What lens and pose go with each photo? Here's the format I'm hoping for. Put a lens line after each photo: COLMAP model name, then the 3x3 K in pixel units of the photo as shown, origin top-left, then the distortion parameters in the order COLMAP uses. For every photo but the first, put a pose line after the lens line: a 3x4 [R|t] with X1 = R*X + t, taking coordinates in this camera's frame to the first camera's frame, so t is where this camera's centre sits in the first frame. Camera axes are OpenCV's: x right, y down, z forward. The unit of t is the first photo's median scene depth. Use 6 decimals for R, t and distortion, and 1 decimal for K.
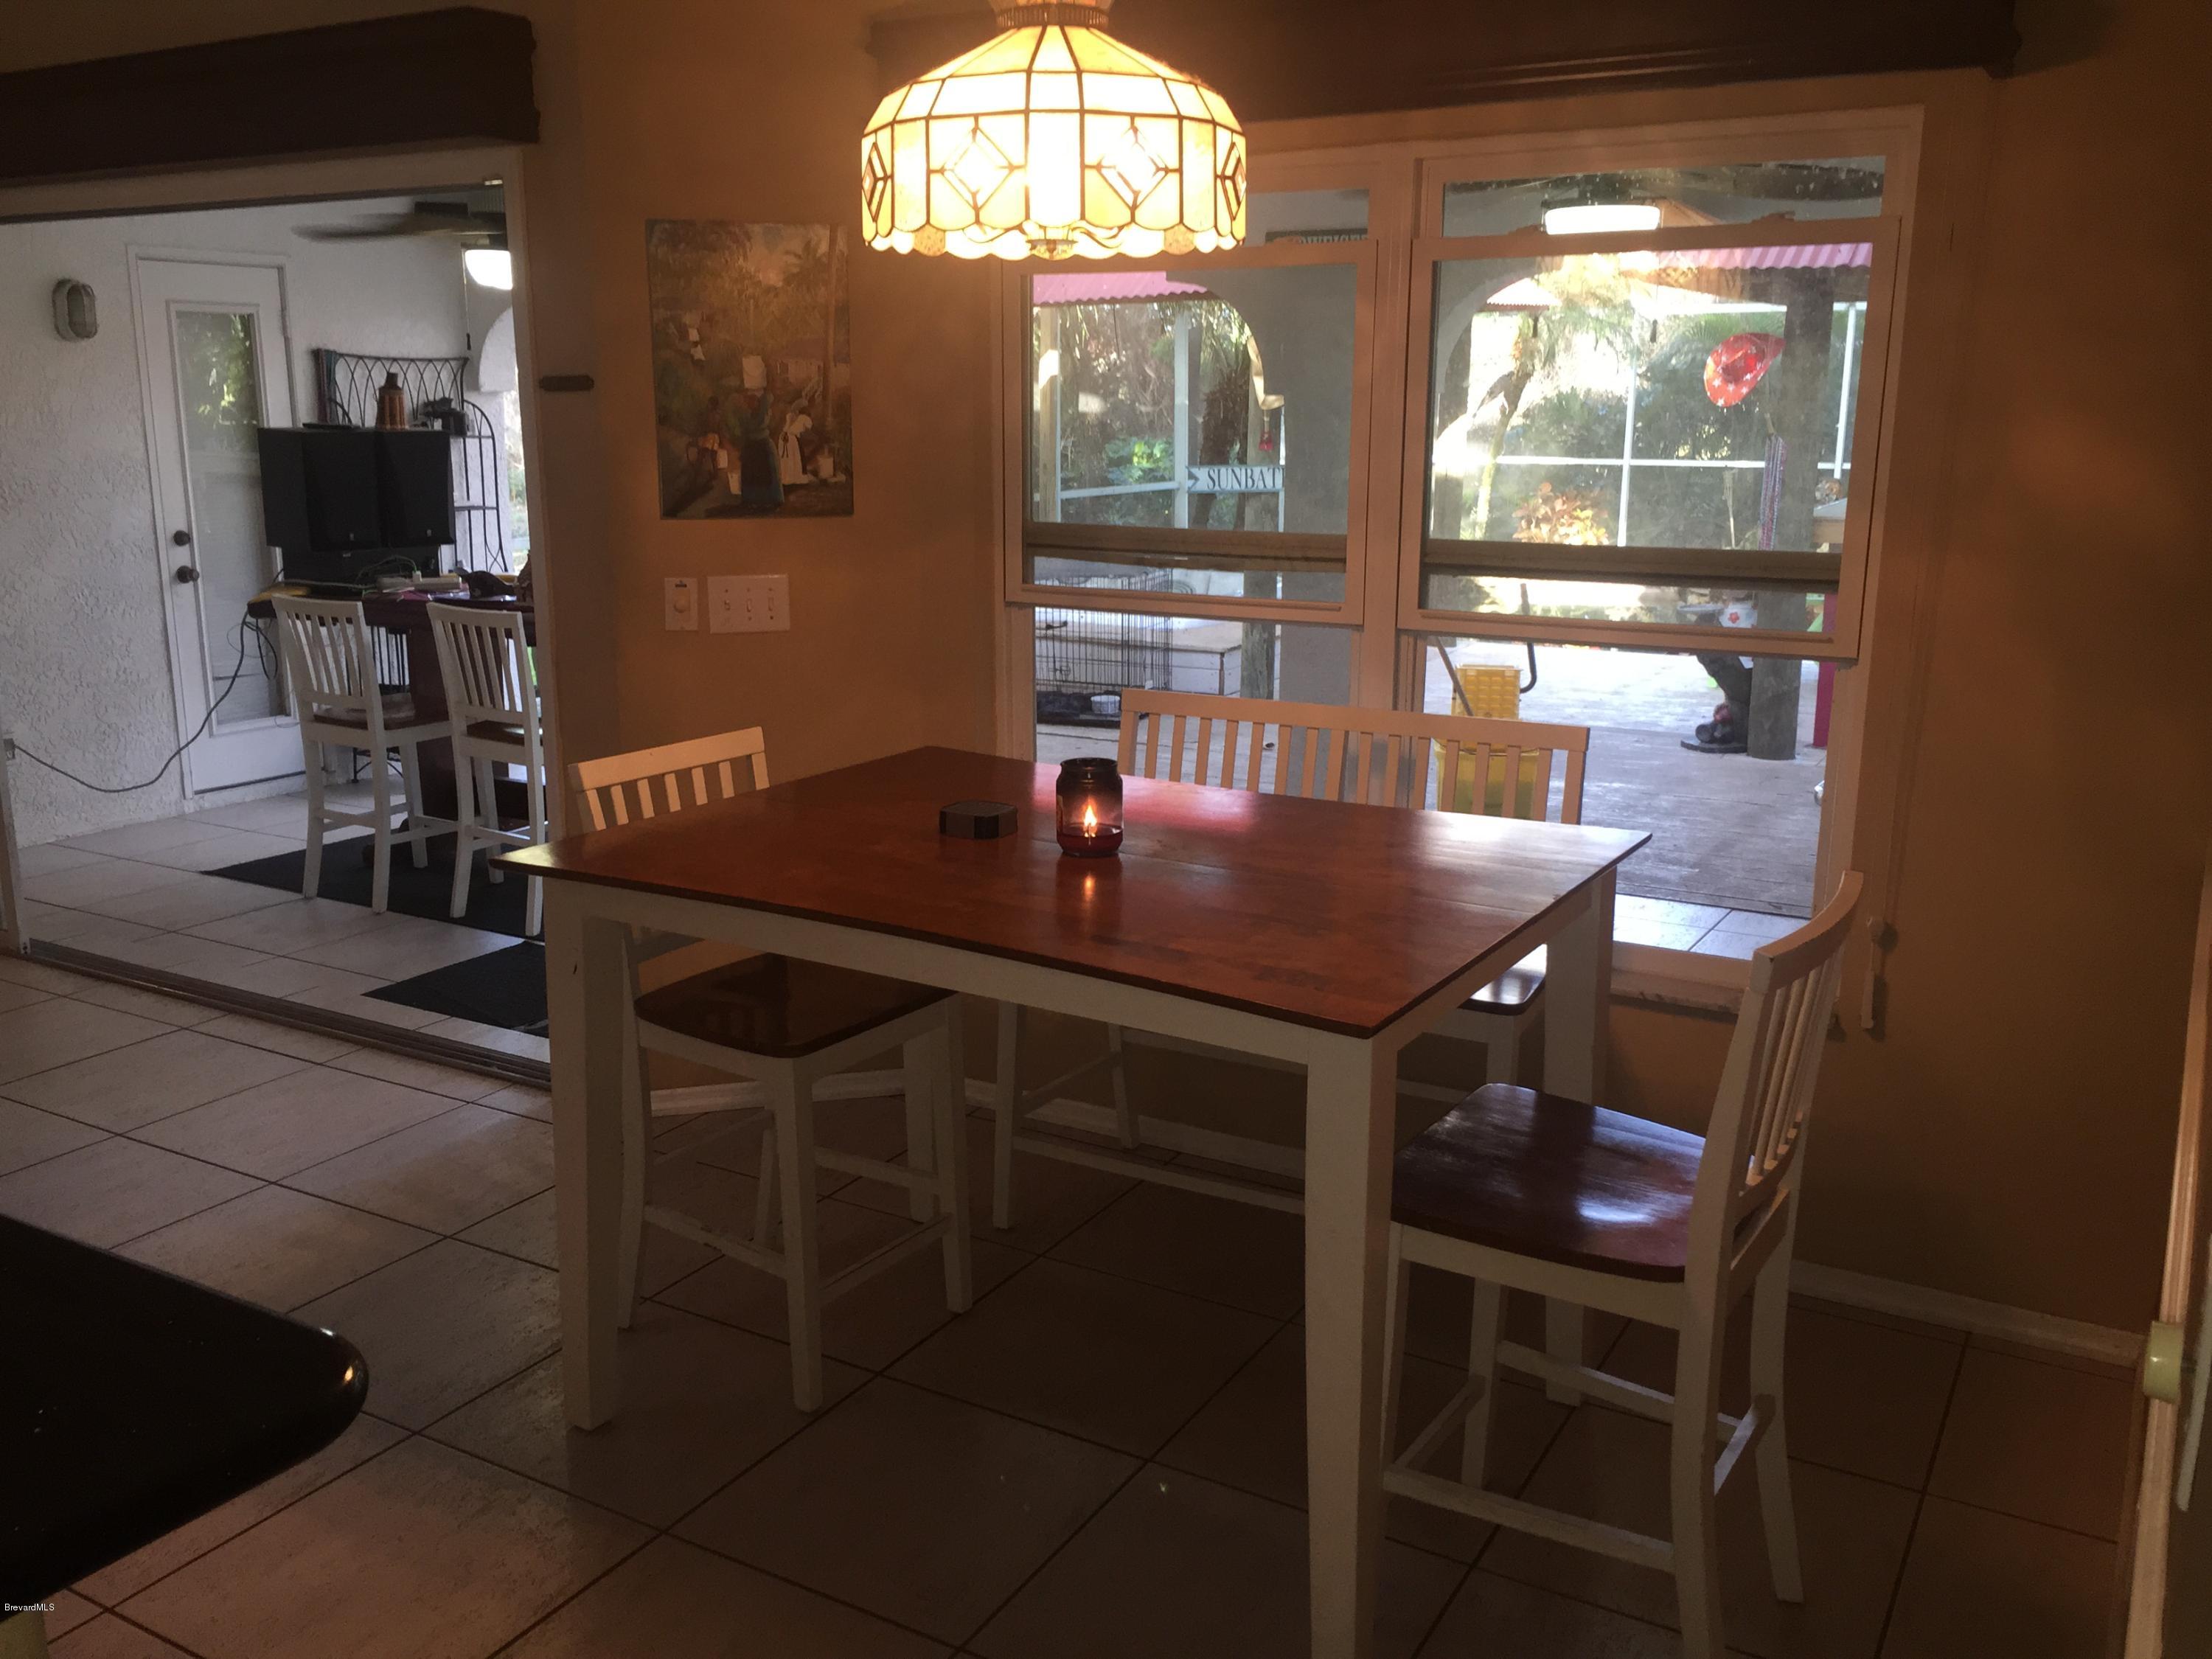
lens RADIAL K [[1894.1, 0, 1105.9], [0, 1894.1, 833.3], [0, 0, 1]] dist [0.032047, -0.001480]
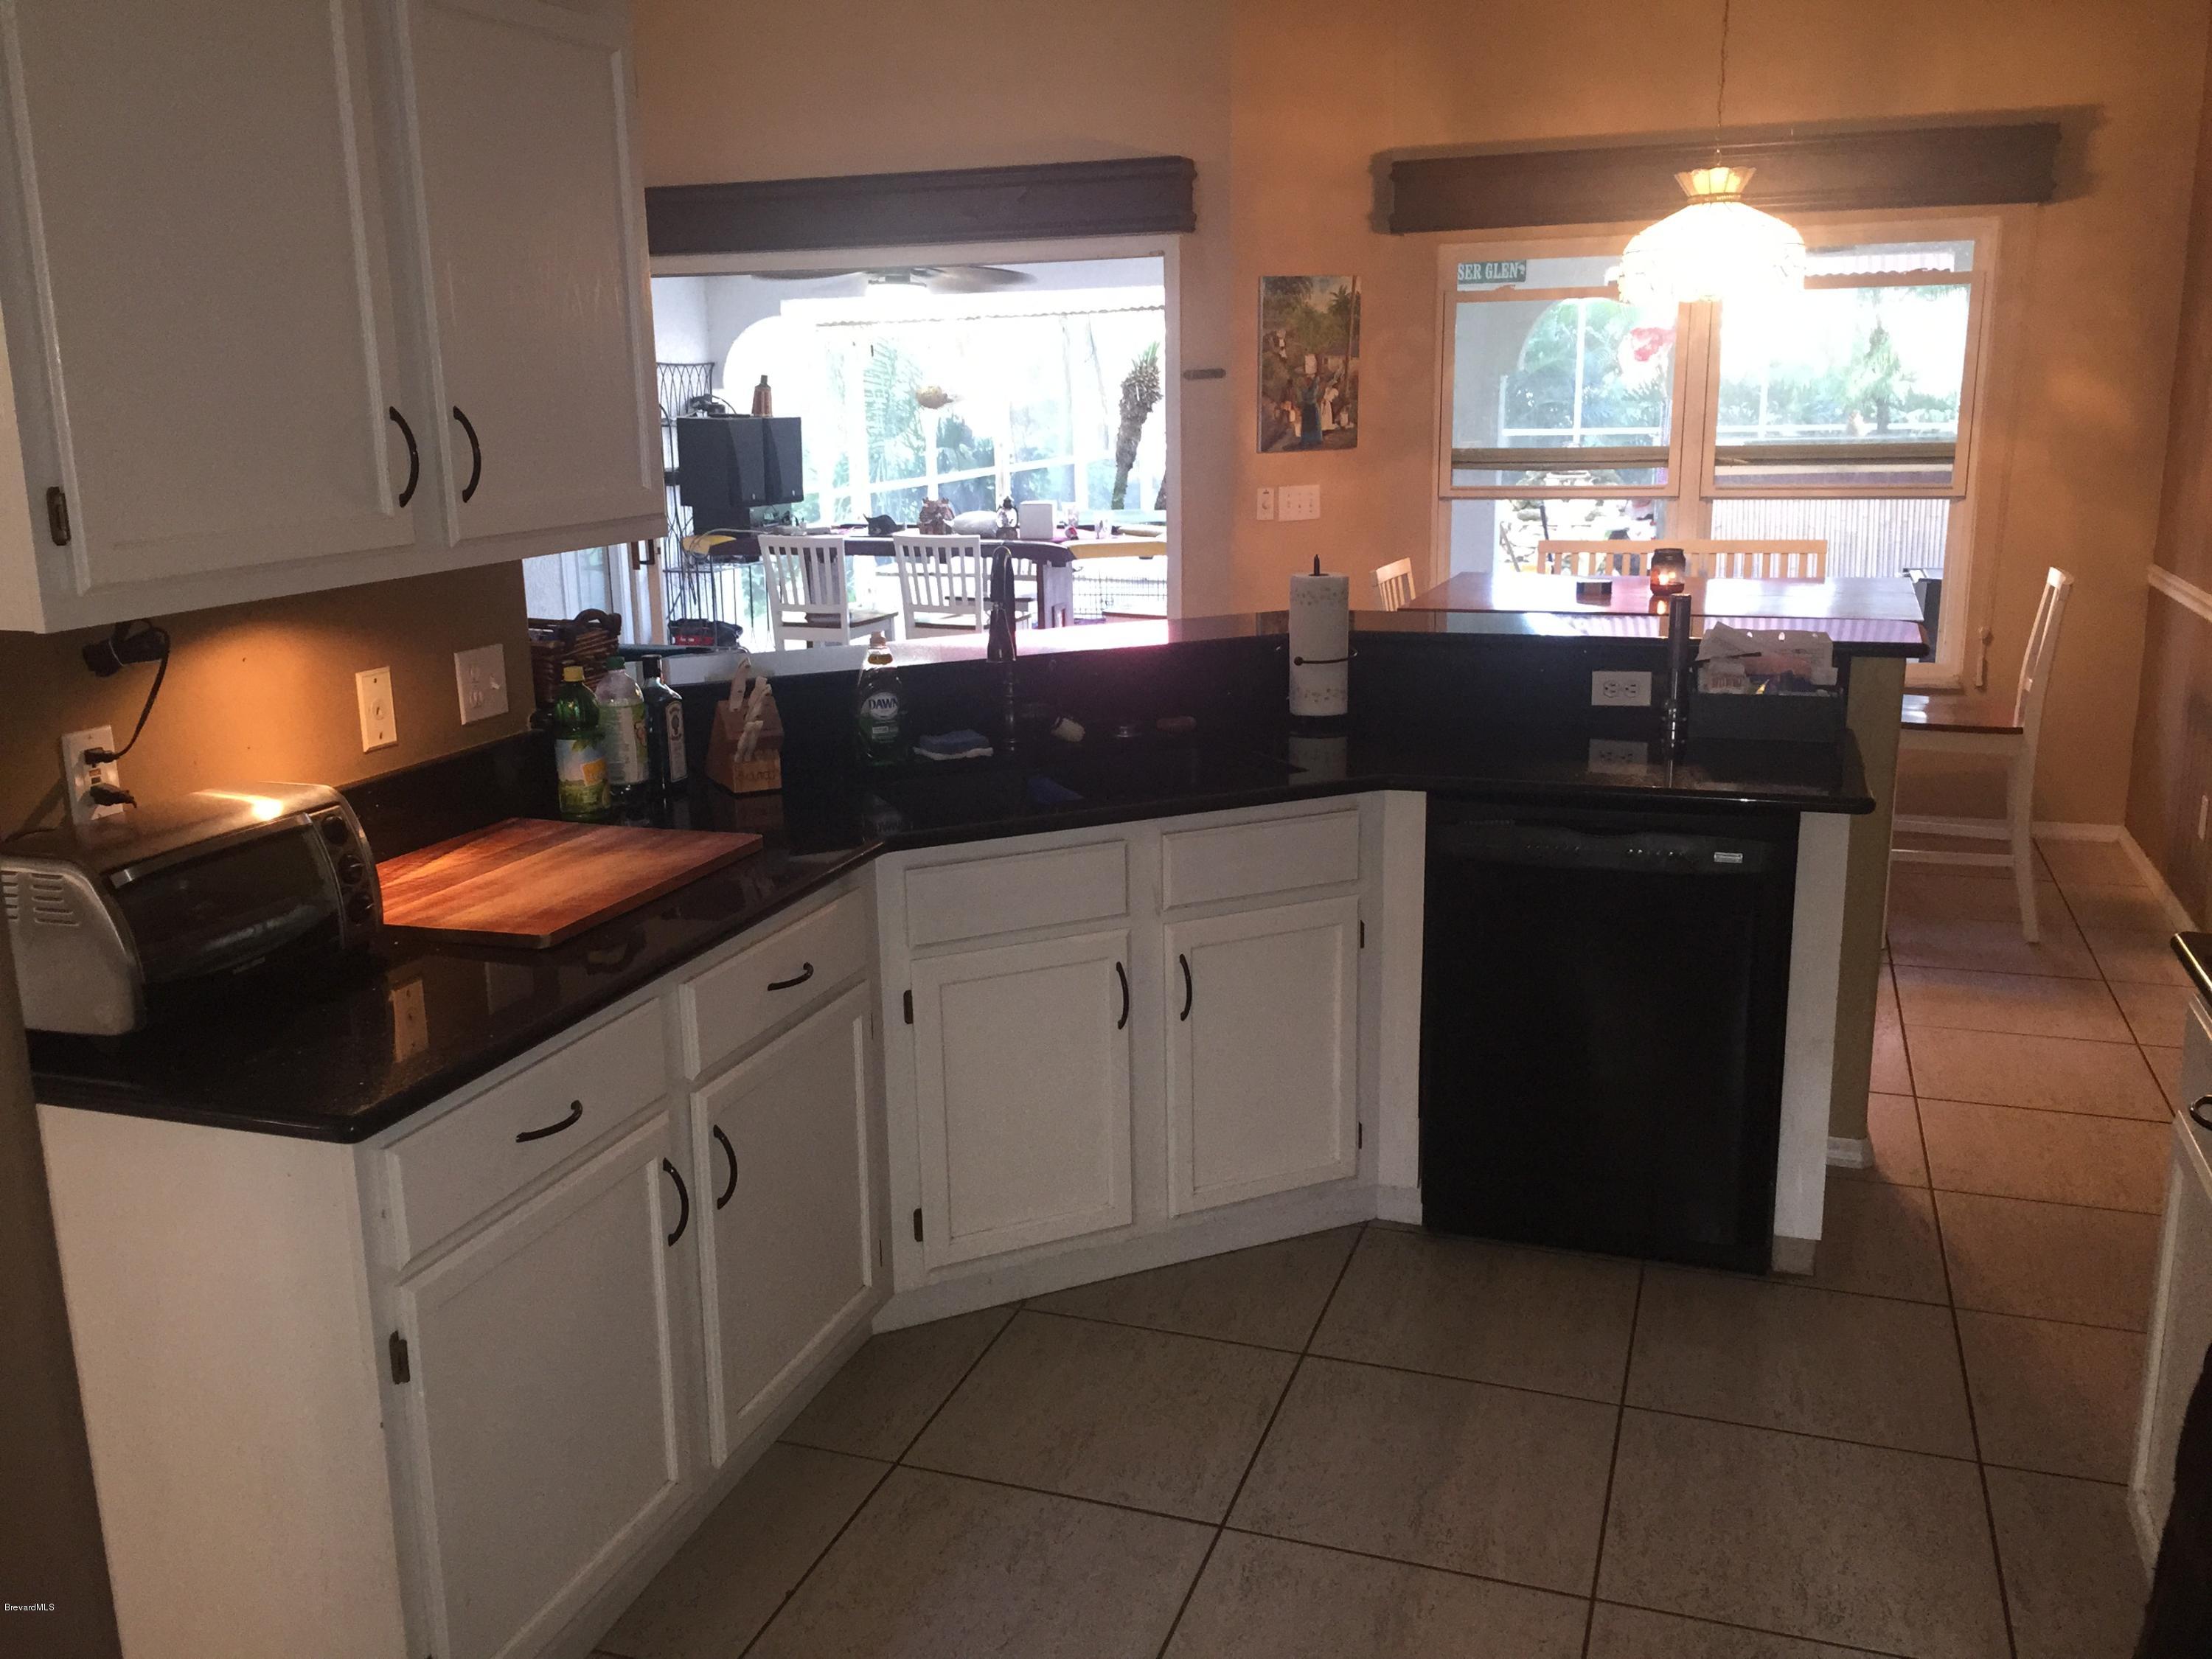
lens RADIAL K [[1894.1, 0, 1104.9], [0, 1894.1, 823.4], [0, 0, 1]] dist [0.032047, -0.001480]
pose [[0.981762, -0.063763, 0.179100, -0.690121], [0.063986, 0.997940, 0.004538, 0.145578], [-0.179020, 0.007004, 0.983820, -0.625247]]
